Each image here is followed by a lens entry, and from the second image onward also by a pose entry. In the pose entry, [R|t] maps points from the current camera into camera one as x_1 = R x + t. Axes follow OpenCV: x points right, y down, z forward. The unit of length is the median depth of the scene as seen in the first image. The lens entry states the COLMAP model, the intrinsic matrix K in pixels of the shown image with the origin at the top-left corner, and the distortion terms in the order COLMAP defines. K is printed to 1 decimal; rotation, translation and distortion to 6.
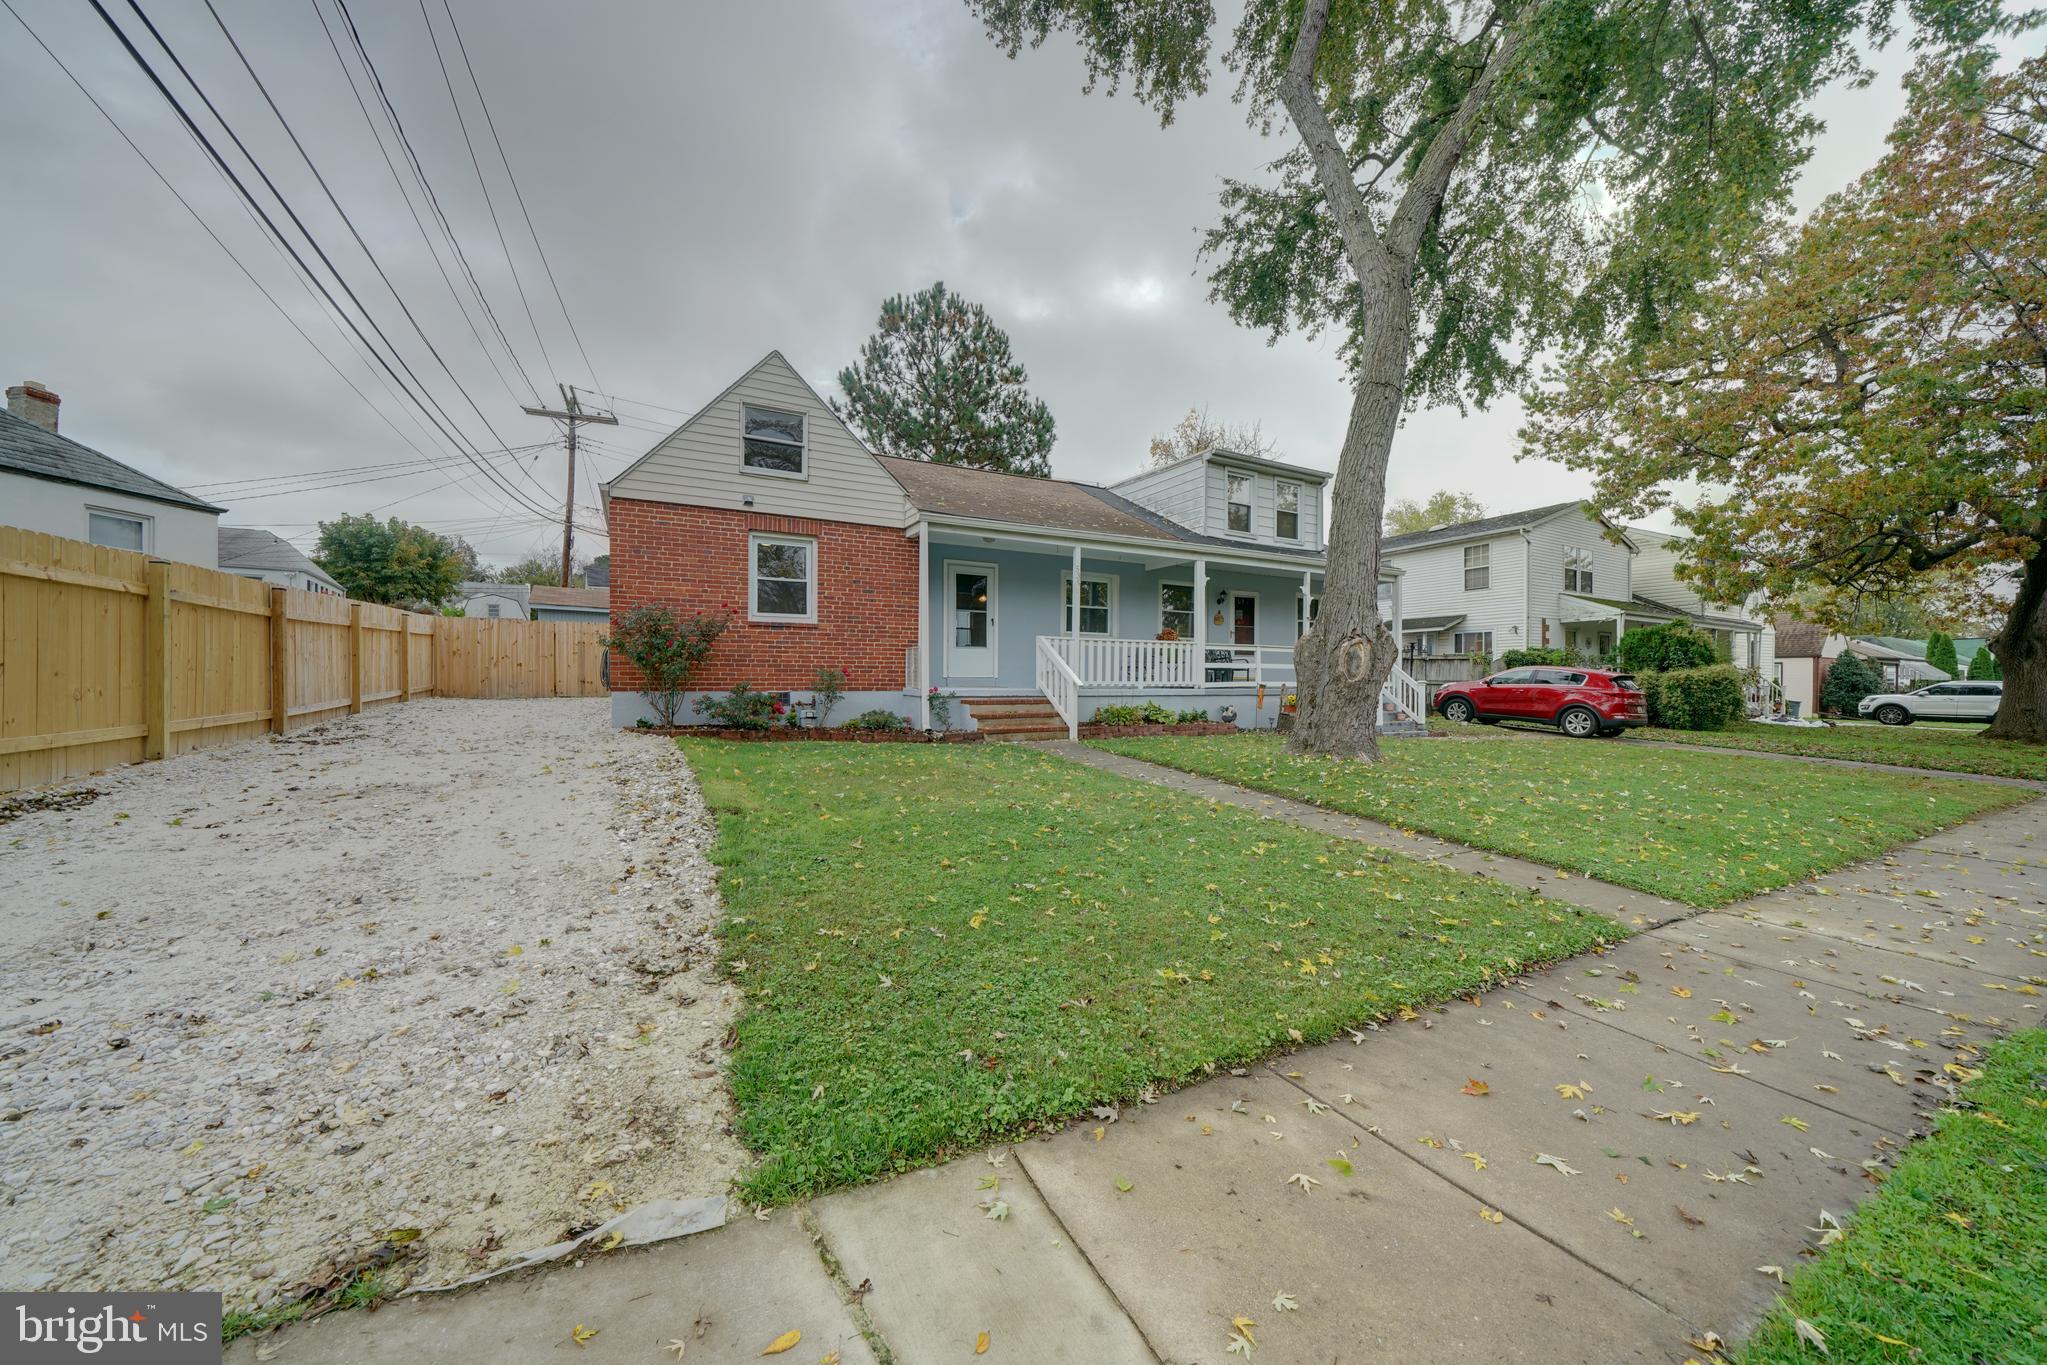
lens RADIAL K [[709.8, 0, 1016.4], [0, 709.8, 688.2], [0, 0, 1]] dist [-0.025135, 0.002113]
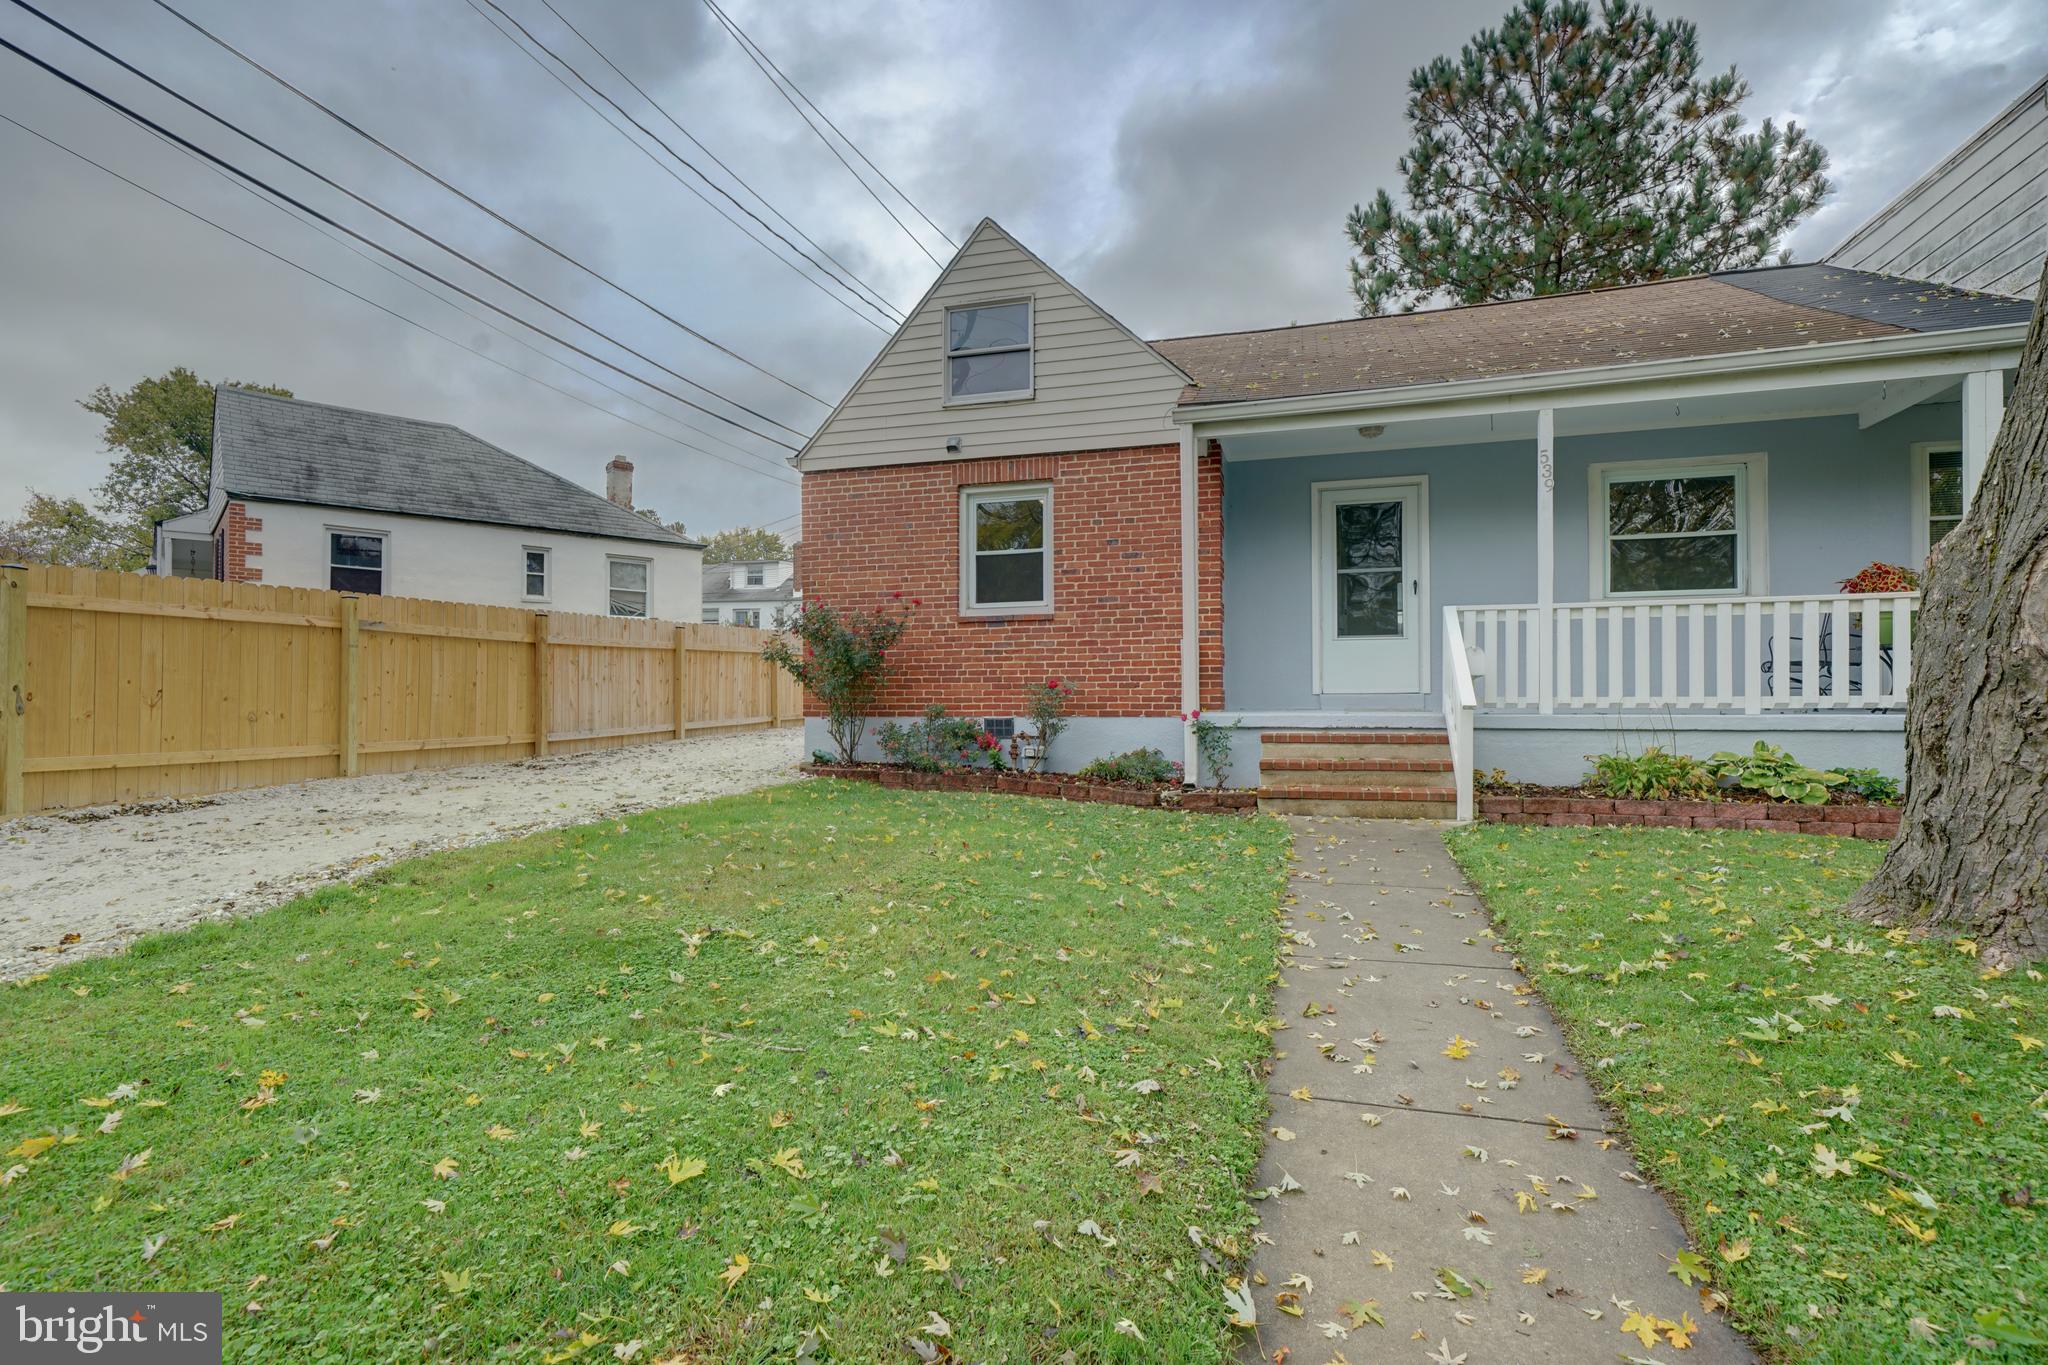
lens RADIAL K [[1001.5, 0, 1018.3], [0, 1001.5, 689.6], [0, 0, 1]] dist [0.014817, 0.000692]
pose [[0.706954, -0.018526, -0.707017, 0.350605], [-0.000888, 0.999633, -0.027081, 0.003858], [0.707259, 0.019772, 0.706678, 0.333095]]
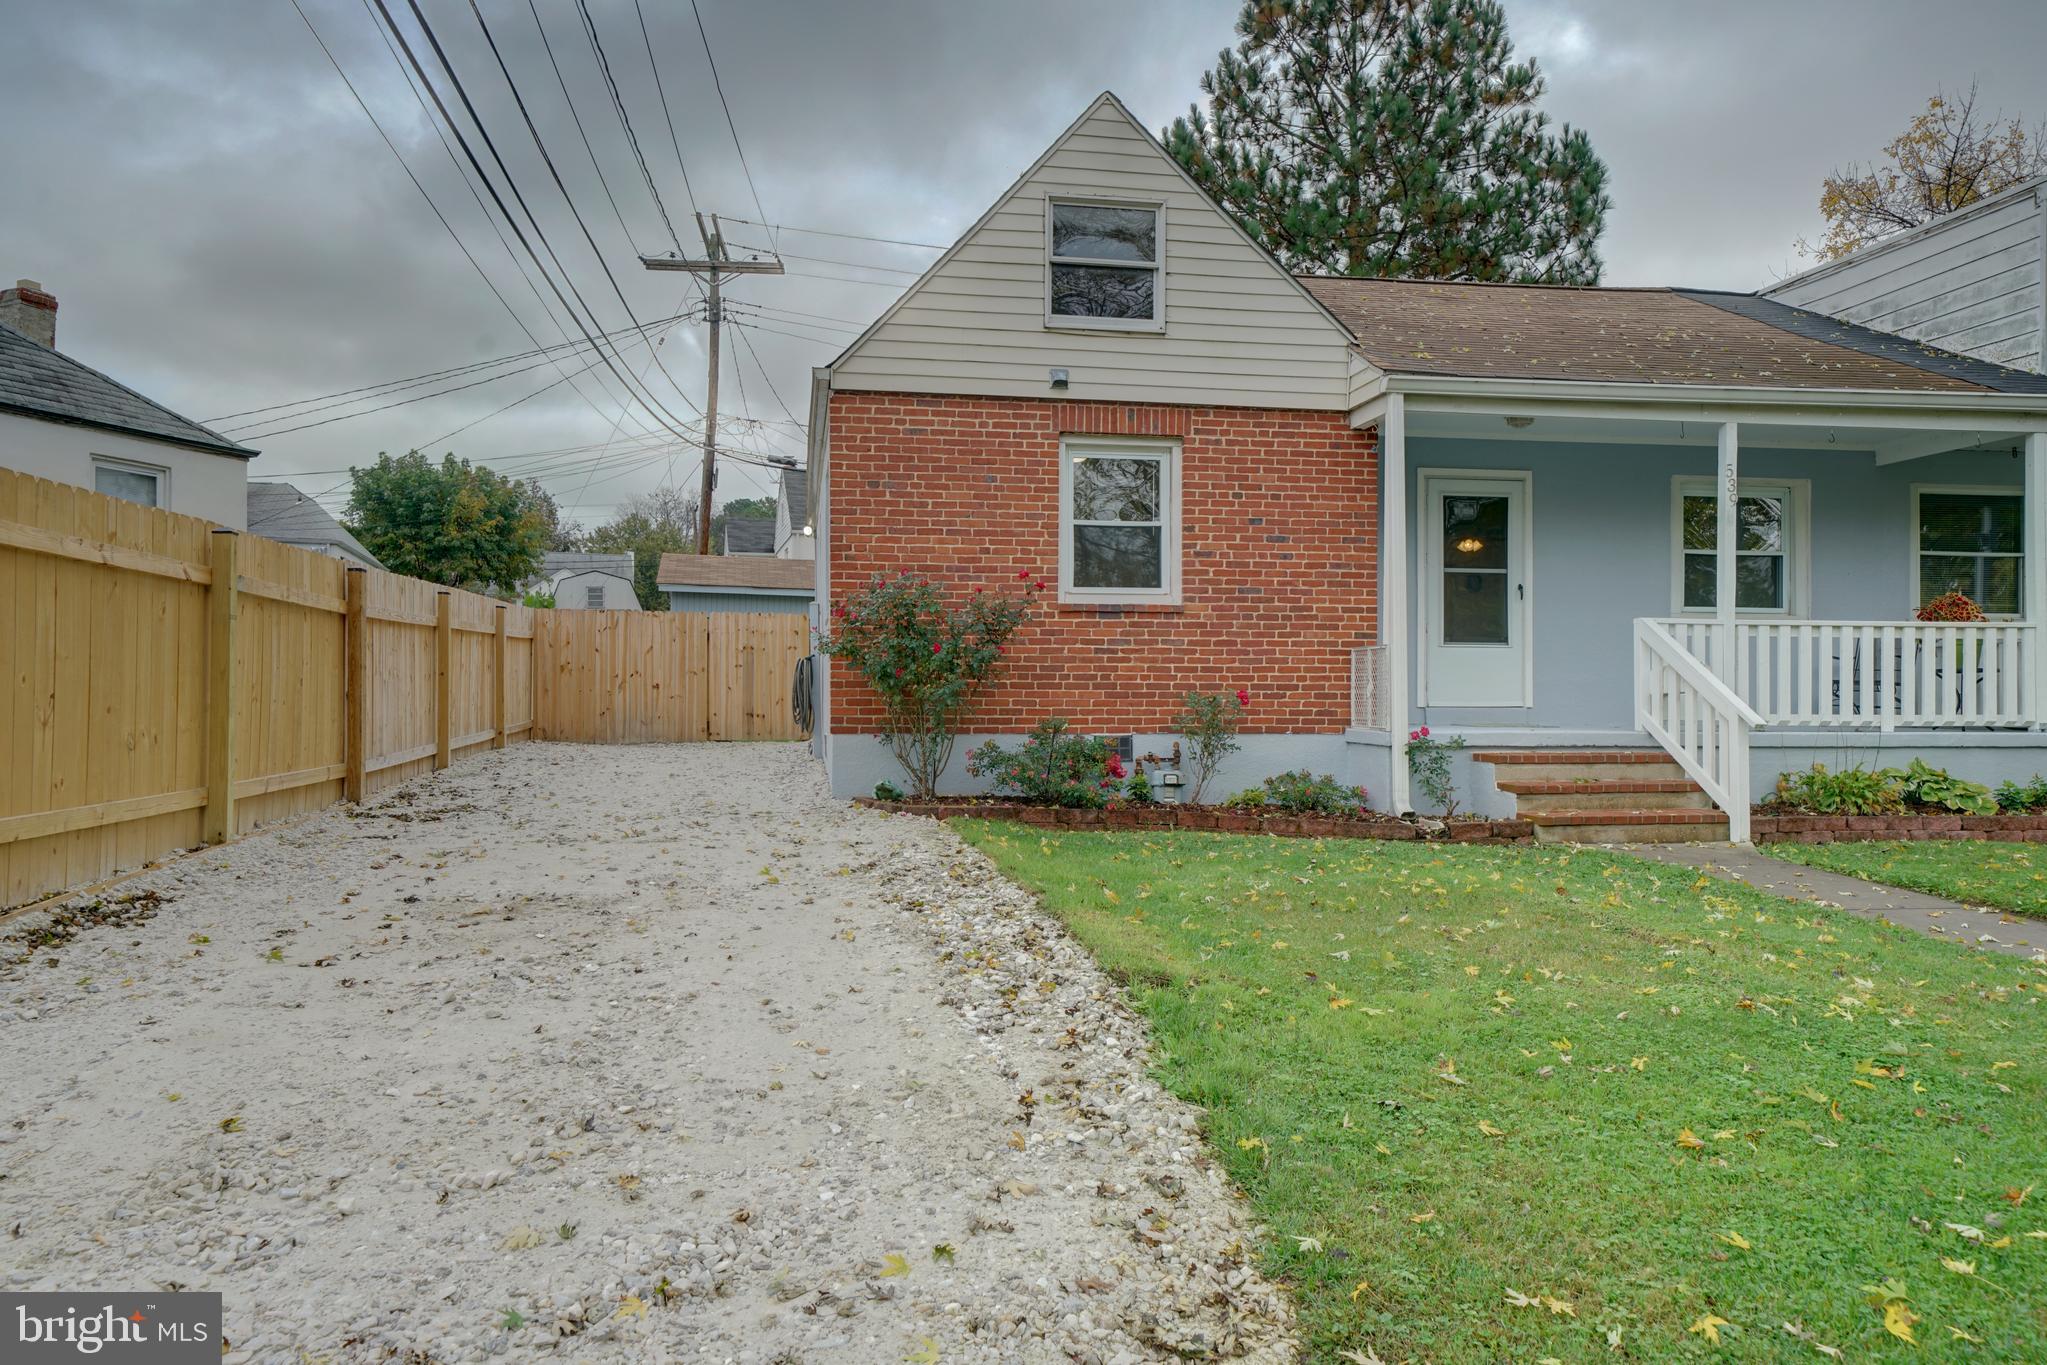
lens RADIAL K [[1341.8, 0, 1008.4], [0, 1341.8, 685.2], [0, 0, 1]] dist [0.033808, -0.009305]
pose [[0.946940, -0.008213, -0.321305, -0.086366], [-0.001011, 0.999592, -0.028531, -0.003636], [0.321408, 0.027342, 0.946546, 0.025288]]
